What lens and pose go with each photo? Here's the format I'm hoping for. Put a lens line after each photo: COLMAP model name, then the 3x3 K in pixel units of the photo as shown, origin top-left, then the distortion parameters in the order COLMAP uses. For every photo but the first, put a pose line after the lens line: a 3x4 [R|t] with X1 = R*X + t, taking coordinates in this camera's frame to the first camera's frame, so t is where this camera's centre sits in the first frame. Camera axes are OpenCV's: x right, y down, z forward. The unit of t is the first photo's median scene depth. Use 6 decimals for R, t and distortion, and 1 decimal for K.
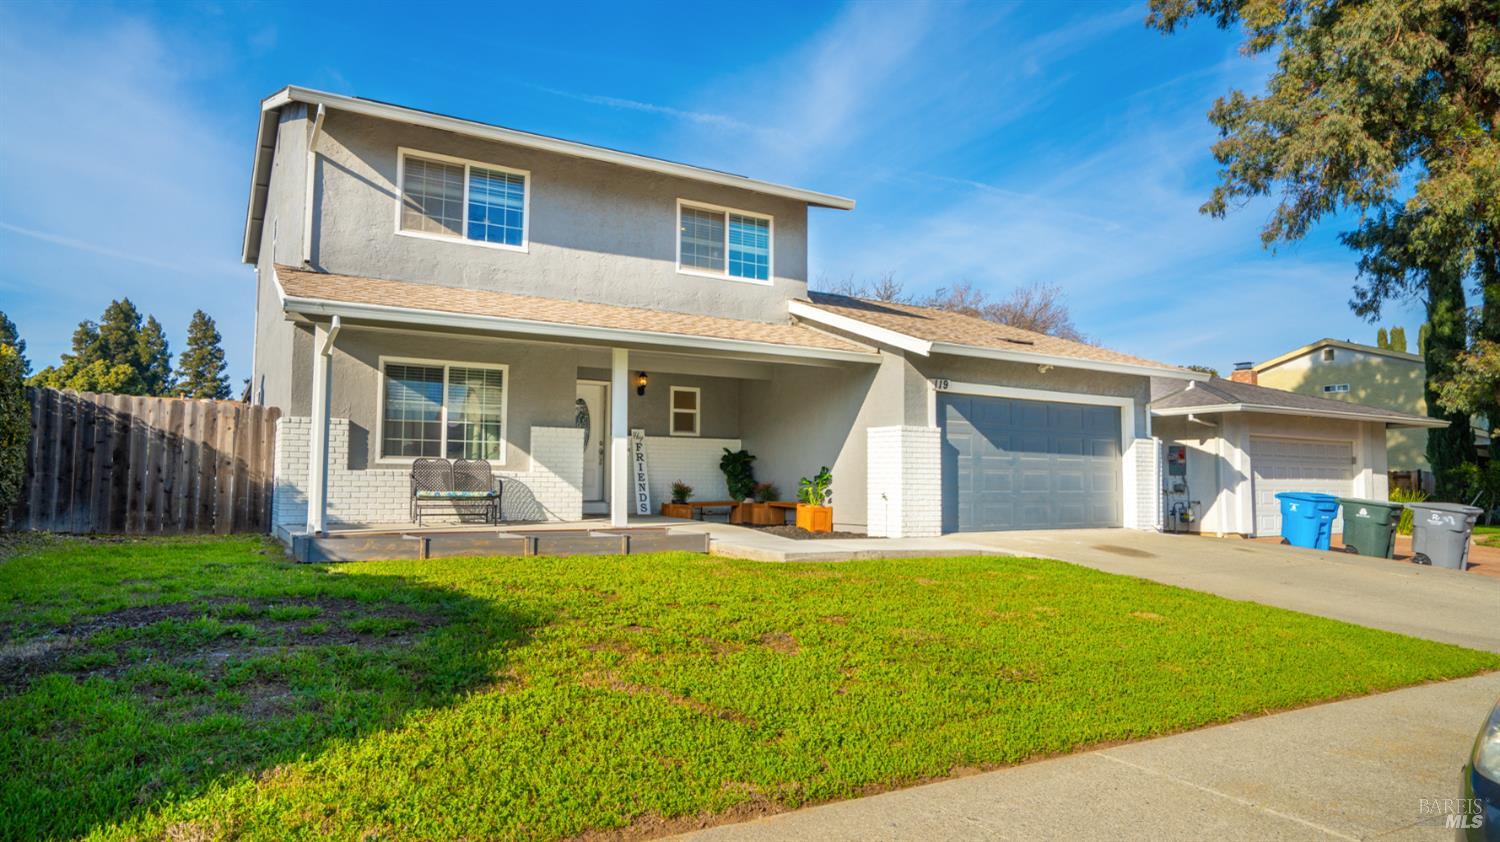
lens RADIAL K [[933.0, 0, 749.5], [0, 933.0, 424.5], [0, 0, 1]] dist [-0.012516, -0.002020]
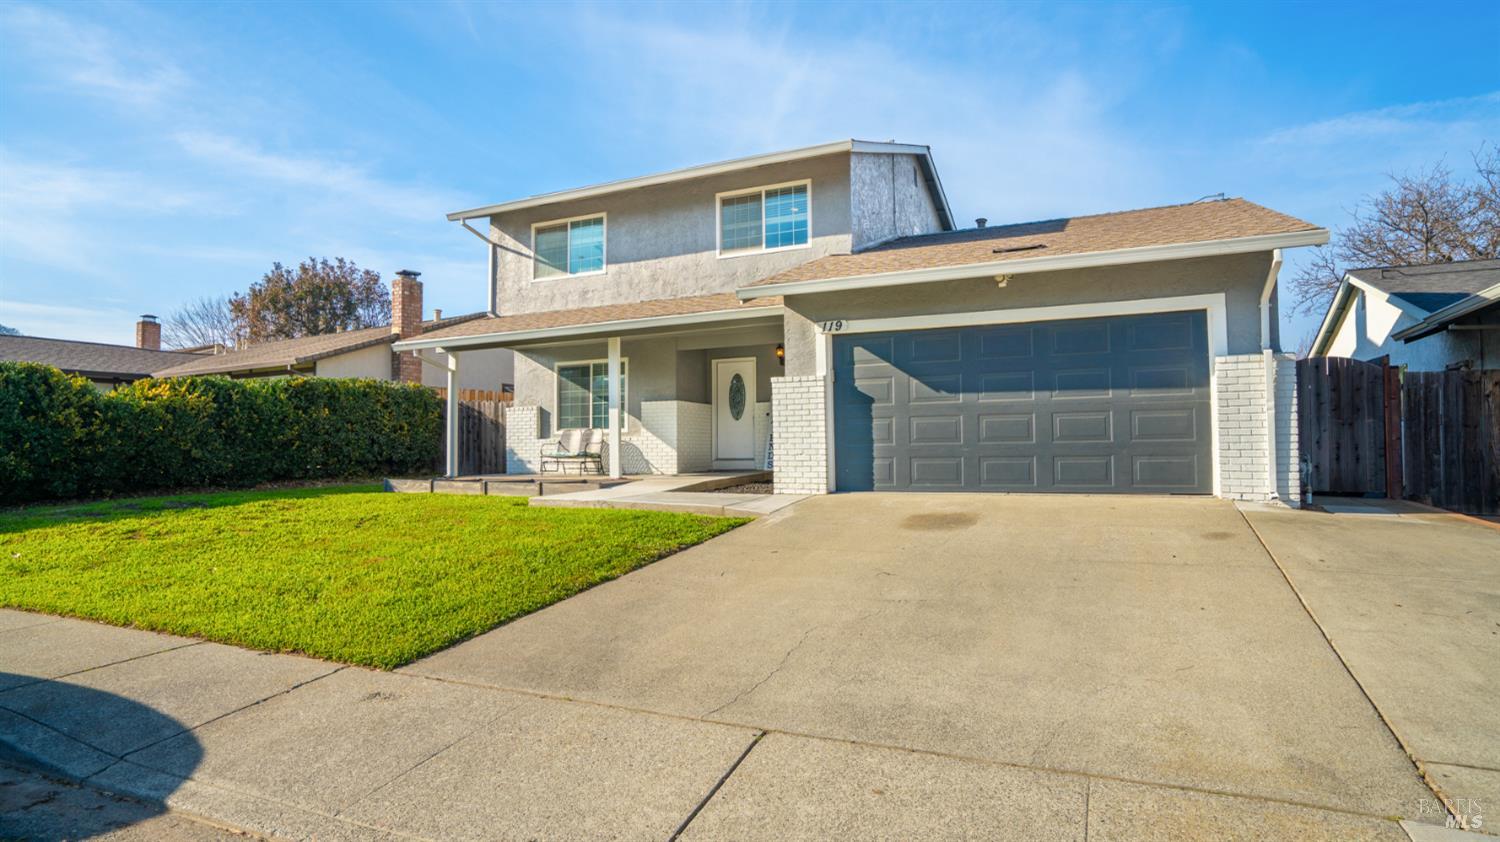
lens RADIAL K [[815.0, 0, 743.4], [0, 815.0, 423.6], [0, 0, 1]] dist [-0.018978, -0.000014]
pose [[0.550591, -0.042044, -0.833715, 0.764808], [0.066837, 0.997745, -0.006176, 0.046901], [0.832095, -0.052323, 0.552160, 0.464346]]
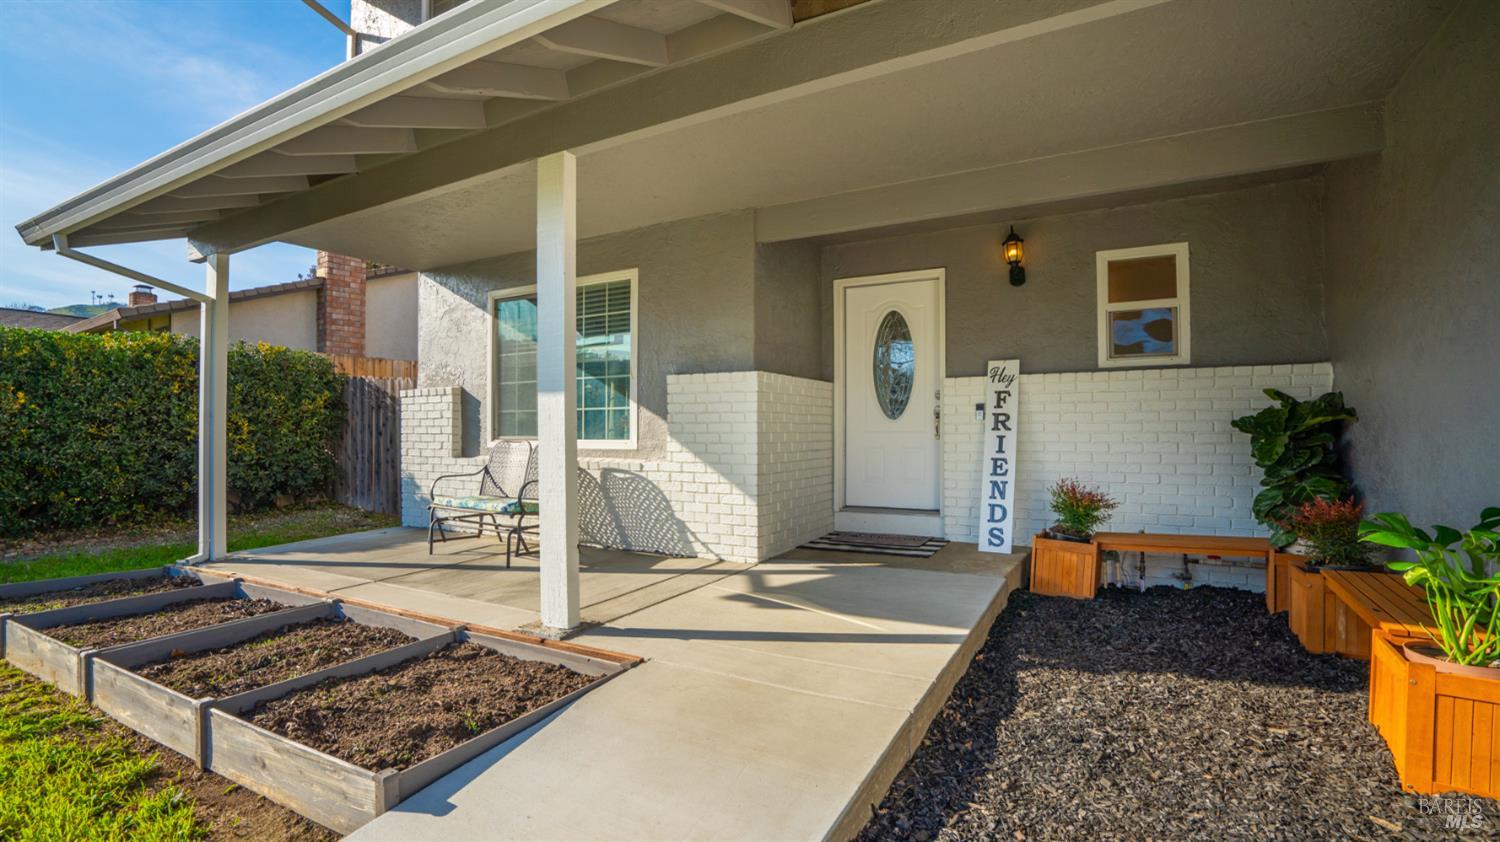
lens RADIAL K [[685.9, 0, 753.9], [0, 685.9, 422.3], [0, 0, 1]] dist [-0.030778, 0.009493]
pose [[0.497361, -0.018109, -0.867355, 0.121108], [0.065138, 0.997739, 0.016521, 0.024136], [0.865095, -0.064715, 0.497416, 0.810802]]
